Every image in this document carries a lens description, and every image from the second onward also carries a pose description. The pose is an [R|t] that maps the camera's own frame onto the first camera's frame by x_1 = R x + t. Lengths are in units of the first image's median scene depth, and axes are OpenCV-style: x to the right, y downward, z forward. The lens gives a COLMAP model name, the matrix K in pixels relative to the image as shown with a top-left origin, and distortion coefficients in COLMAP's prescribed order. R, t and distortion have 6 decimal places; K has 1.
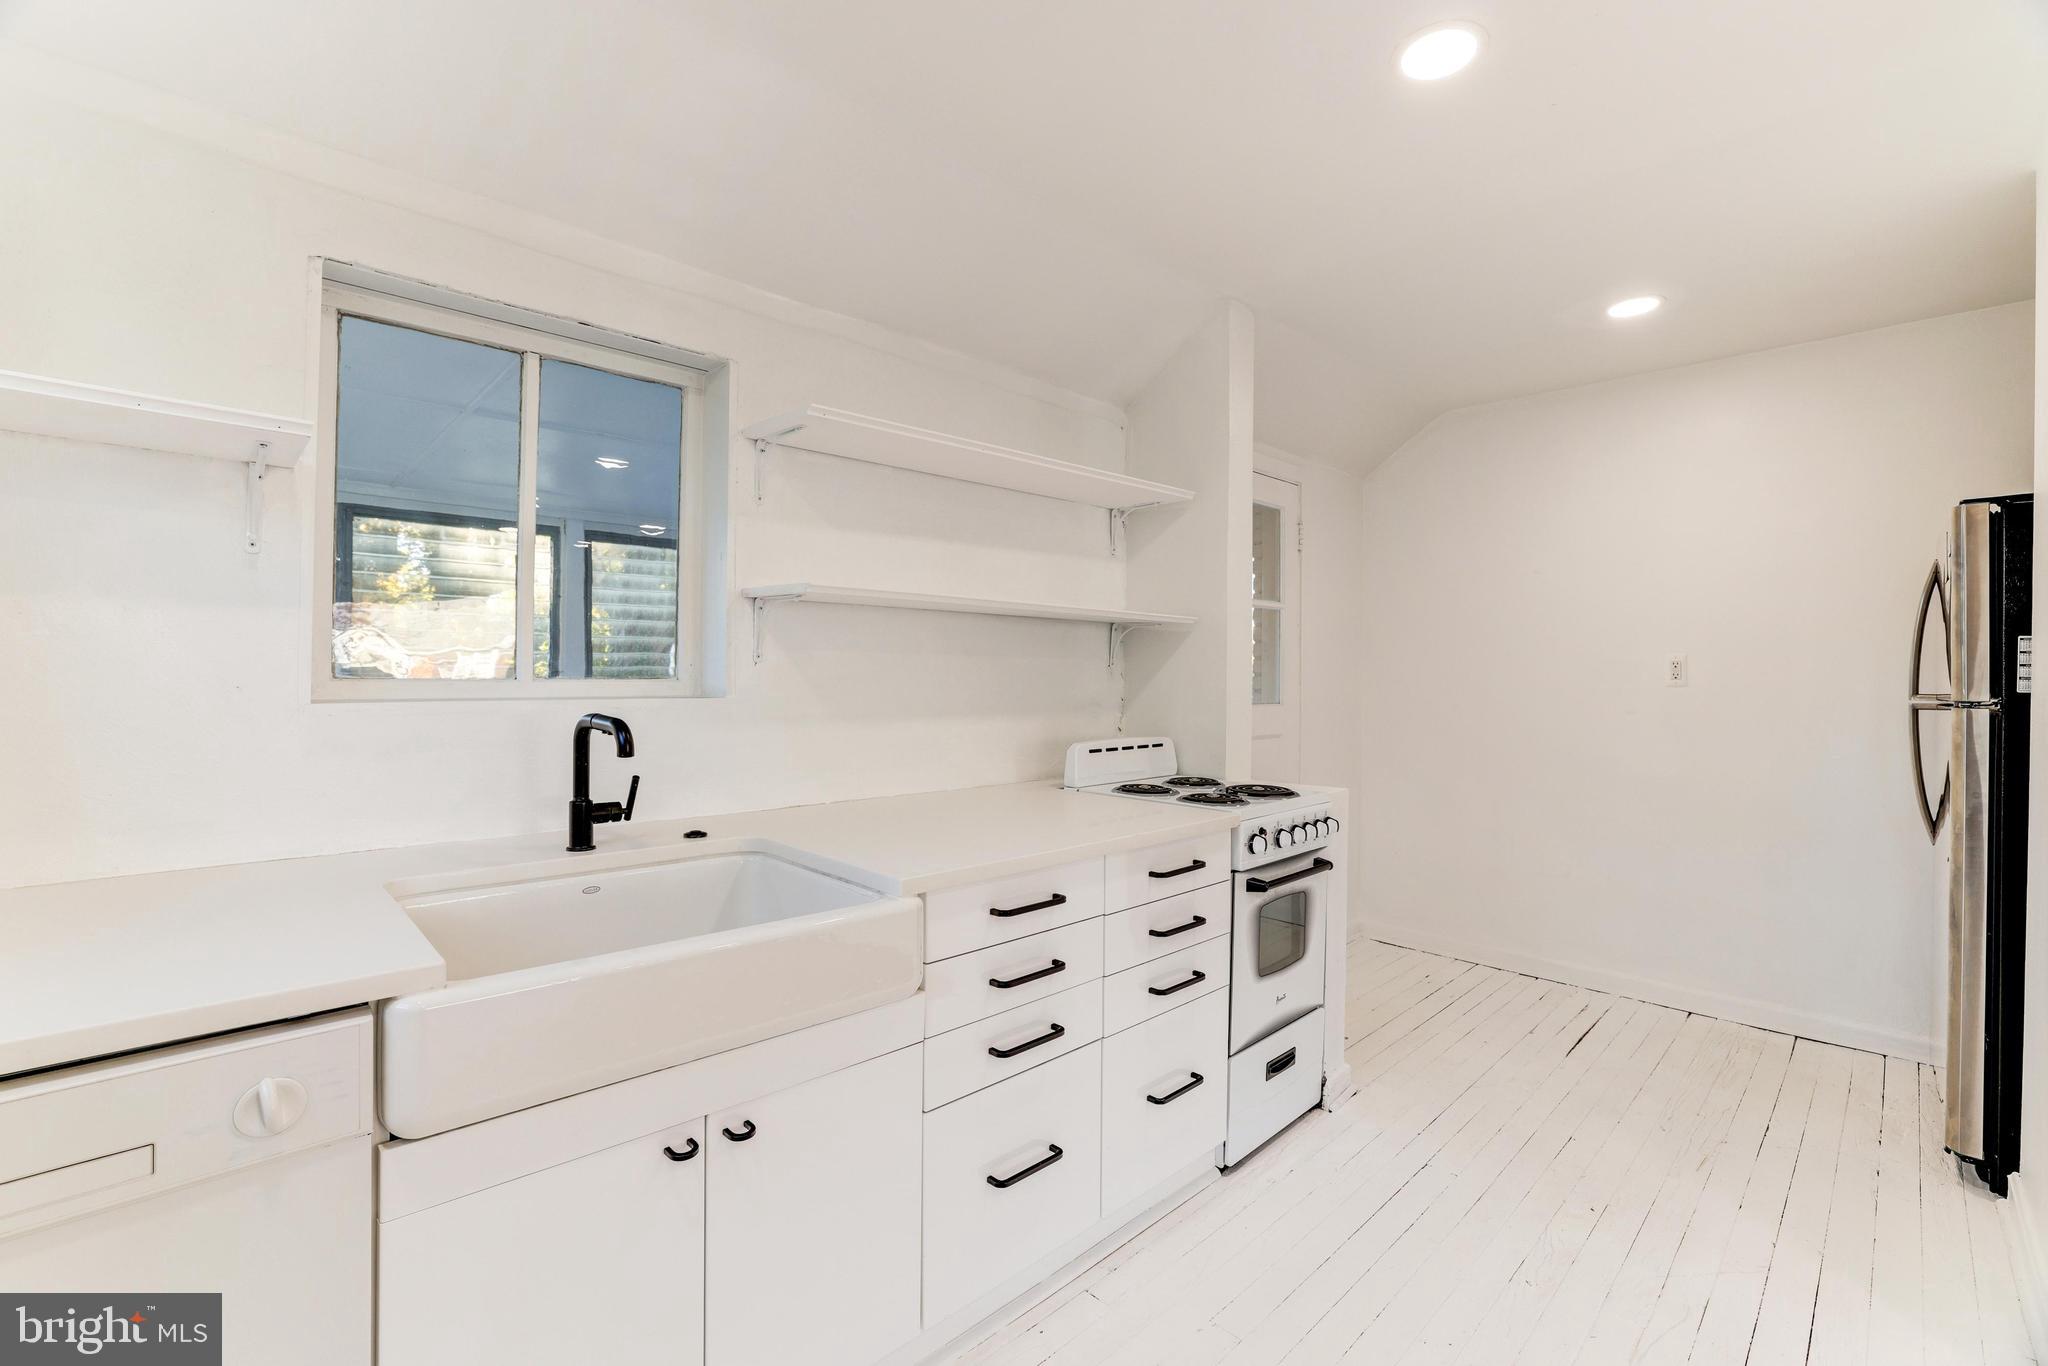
lens RADIAL K [[888.3, 0, 1020.7], [0, 888.3, 673.2], [0, 0, 1]] dist [-0.050400, 0.020971]
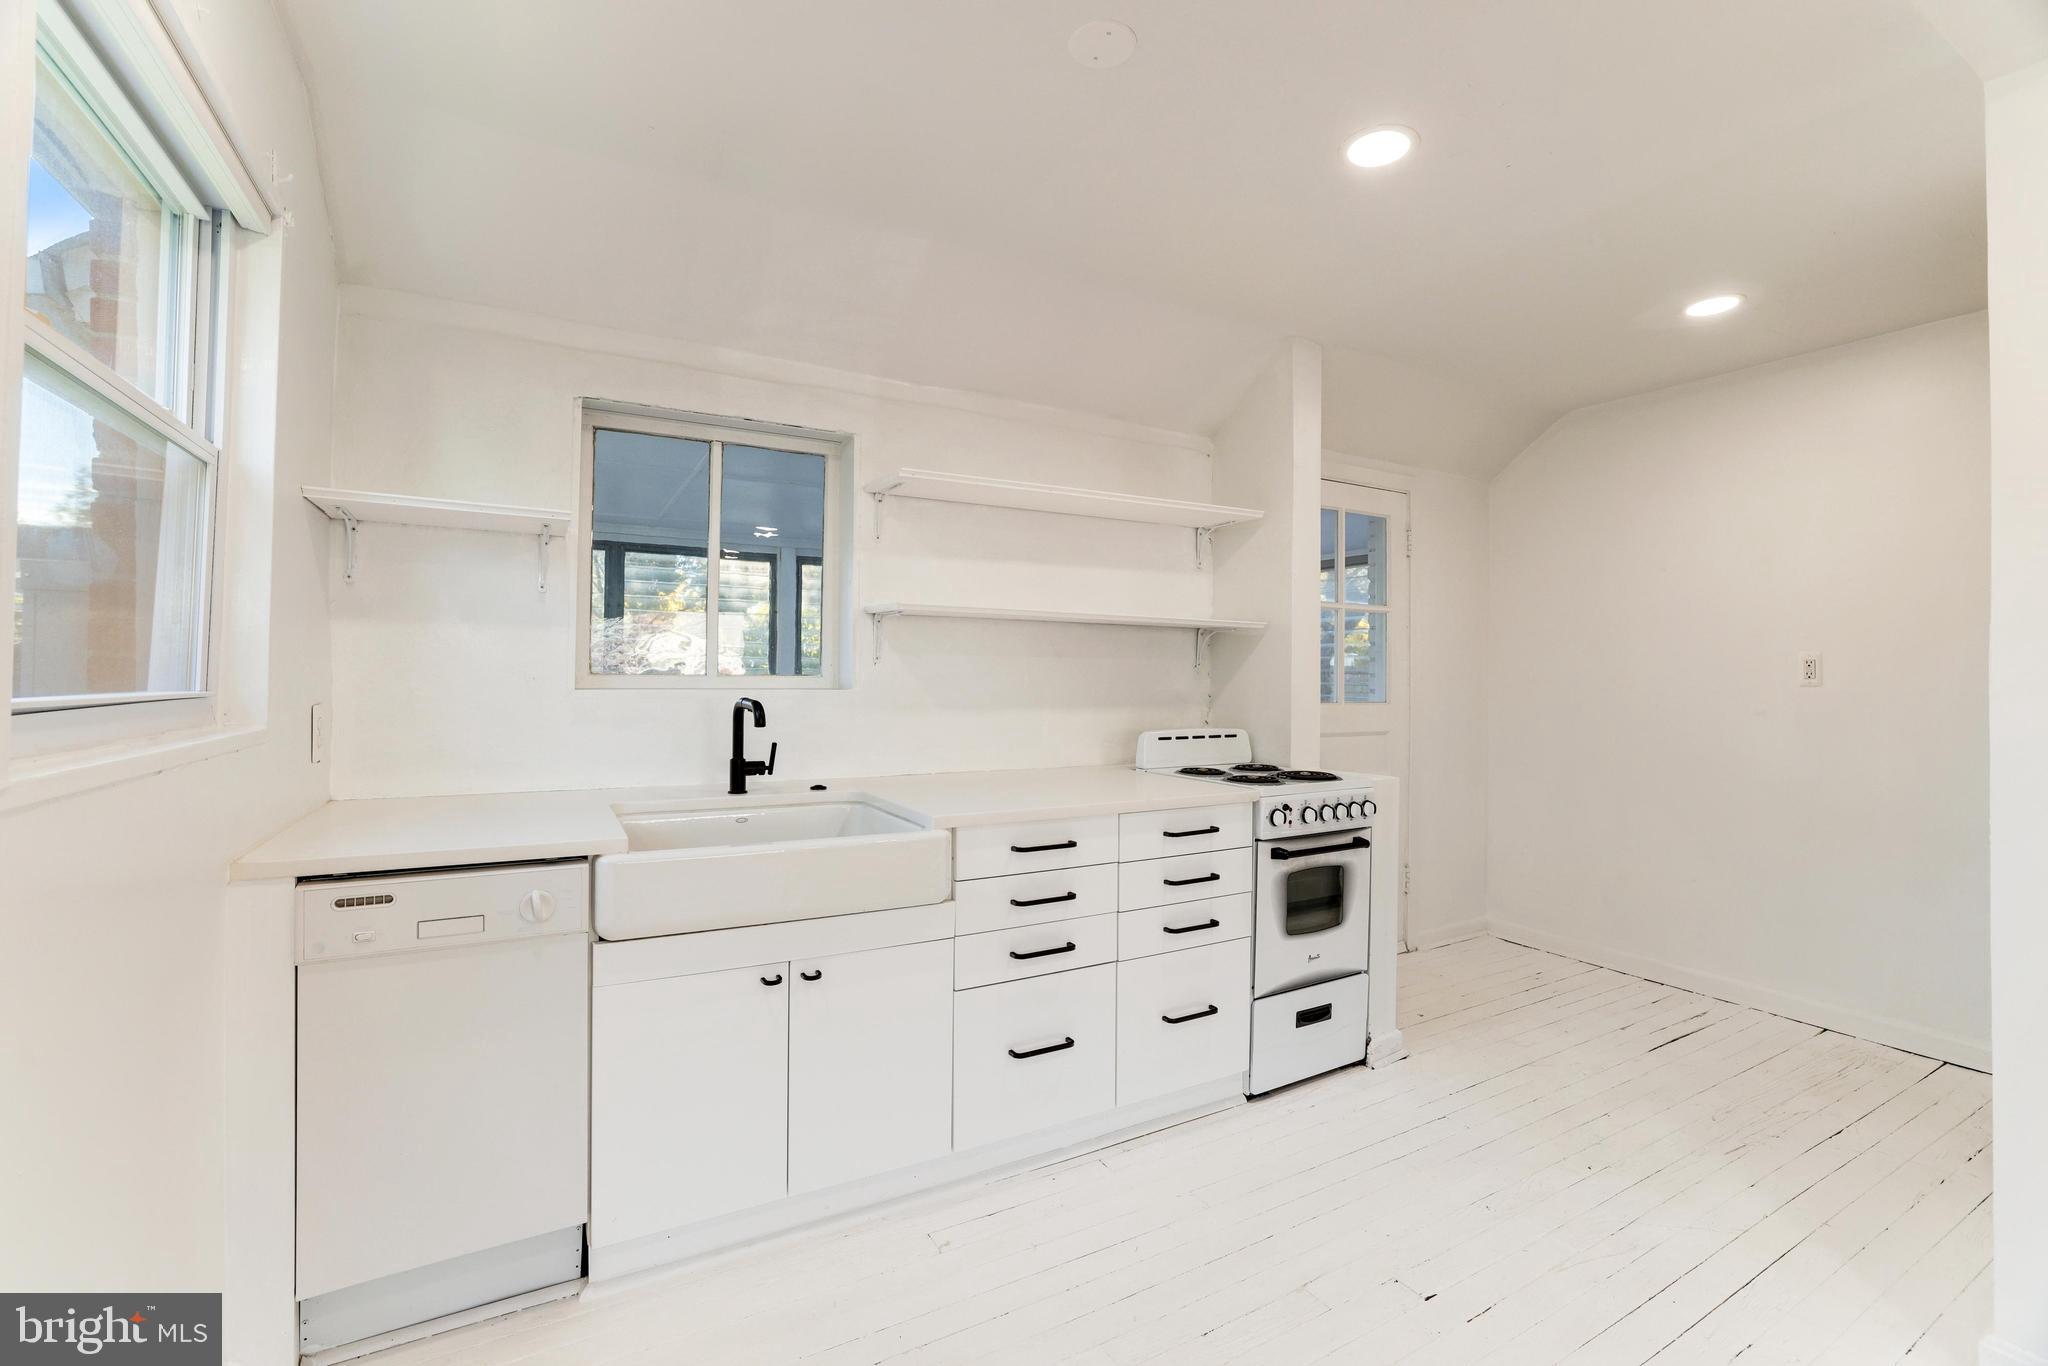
lens RADIAL K [[888.3, 0, 1020.7], [0, 888.3, 673.2], [0, 0, 1]] dist [-0.050400, 0.020971]
pose [[0.968237, -0.001163, -0.250030, 0.227692], [-0.000392, 0.999981, -0.006167, 0.010744], [0.250032, 0.006069, 0.968218, -0.208655]]
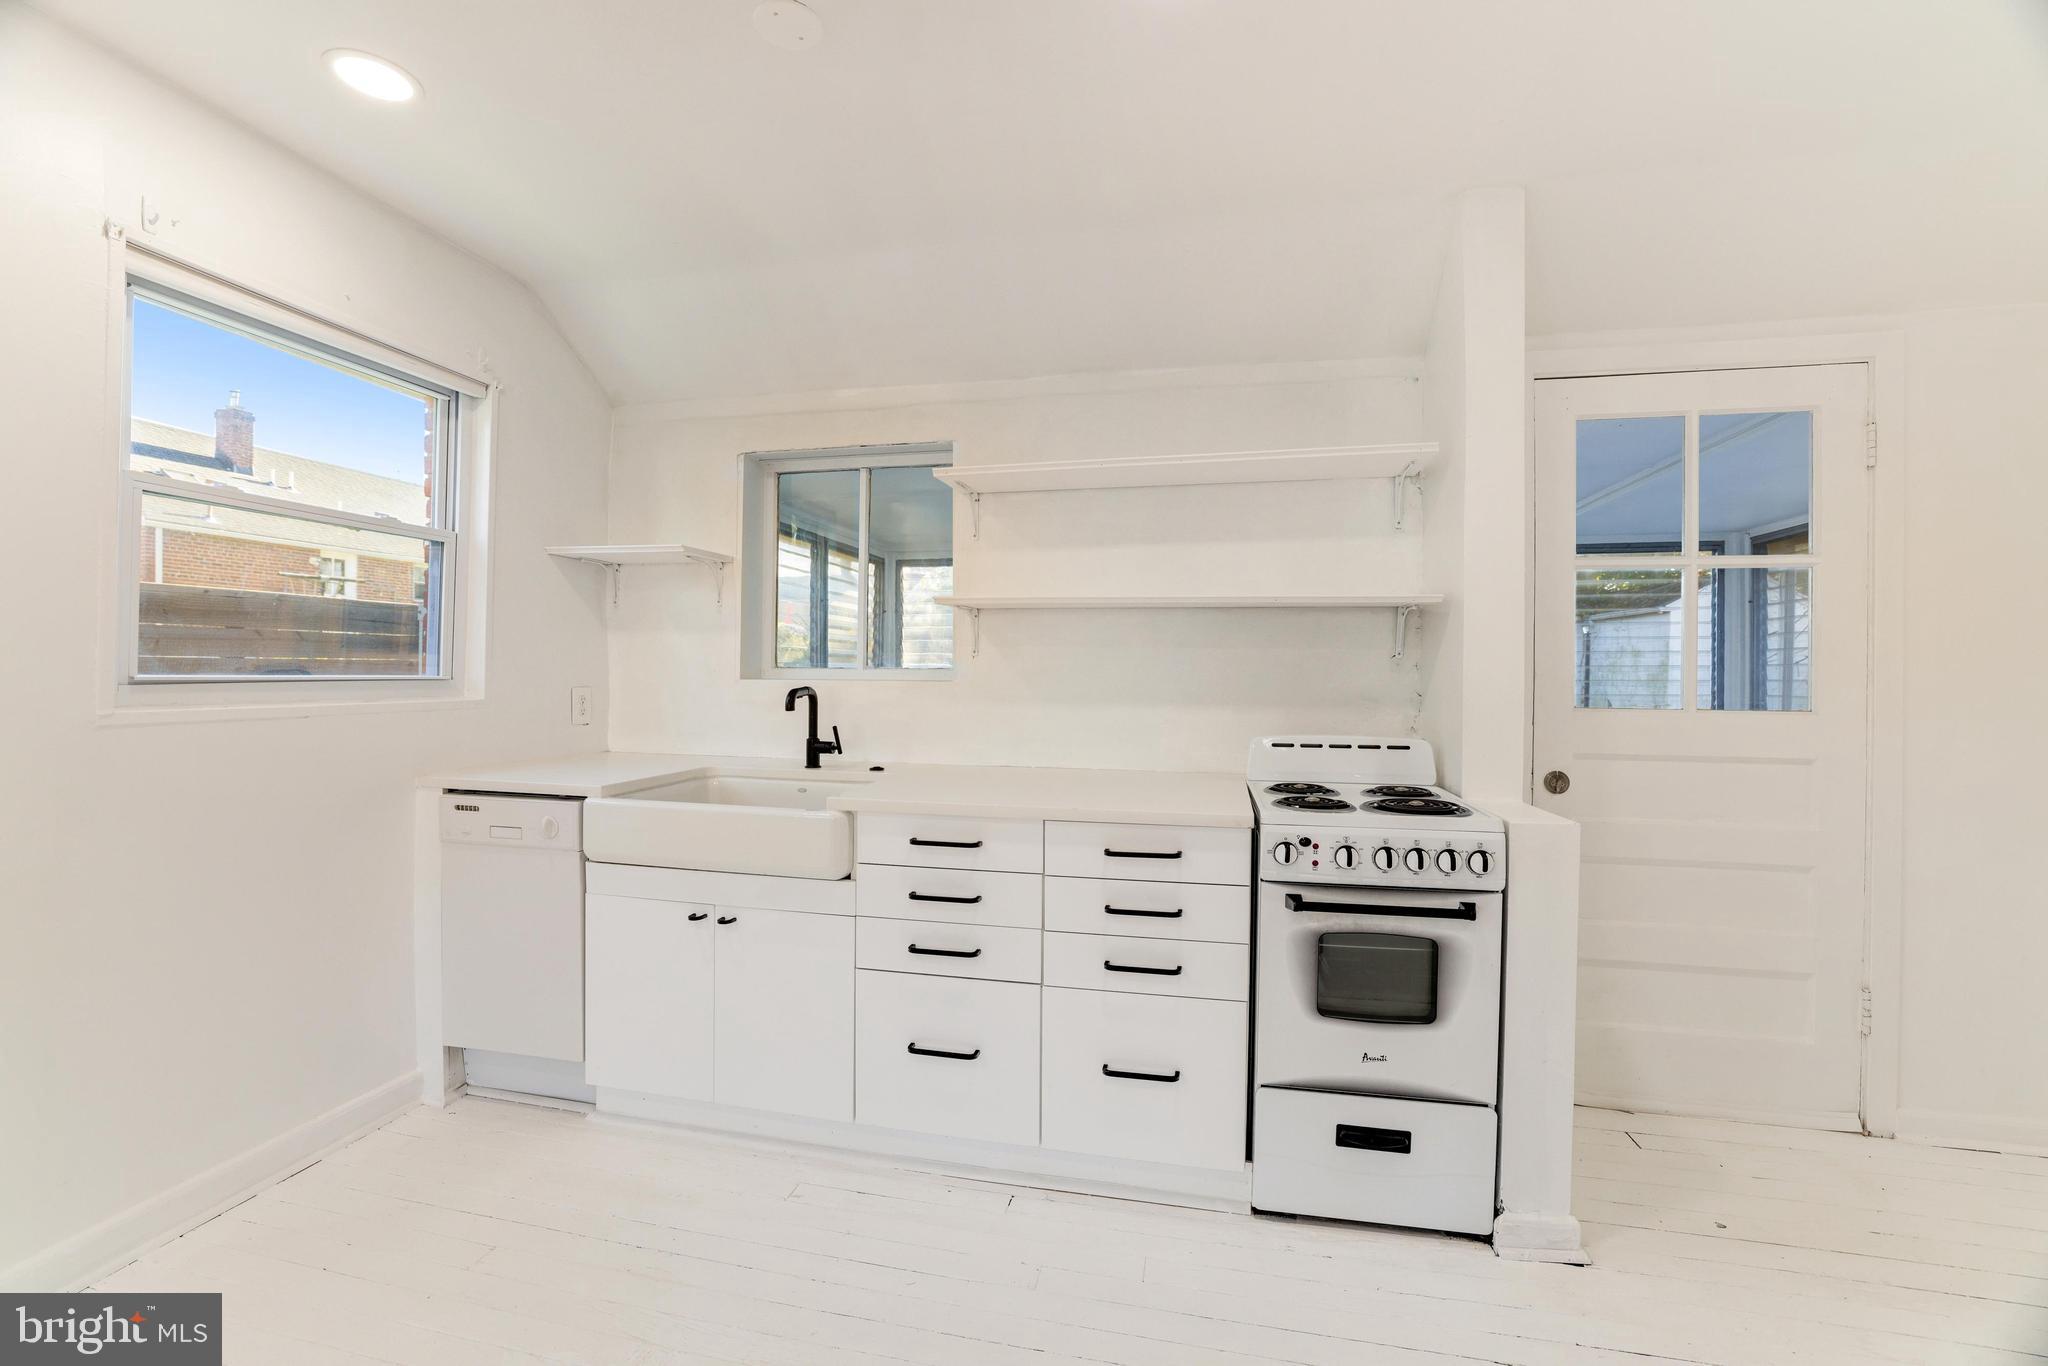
lens RADIAL K [[873.2, 0, 1024.9], [0, 873.2, 674.5], [0, 0, 1]] dist [-0.050345, 0.019544]
pose [[0.554586, -0.001366, -0.832125, 0.829671], [-0.004695, 0.999978, -0.004771, 0.021290], [0.832113, 0.006553, 0.554567, 0.306155]]
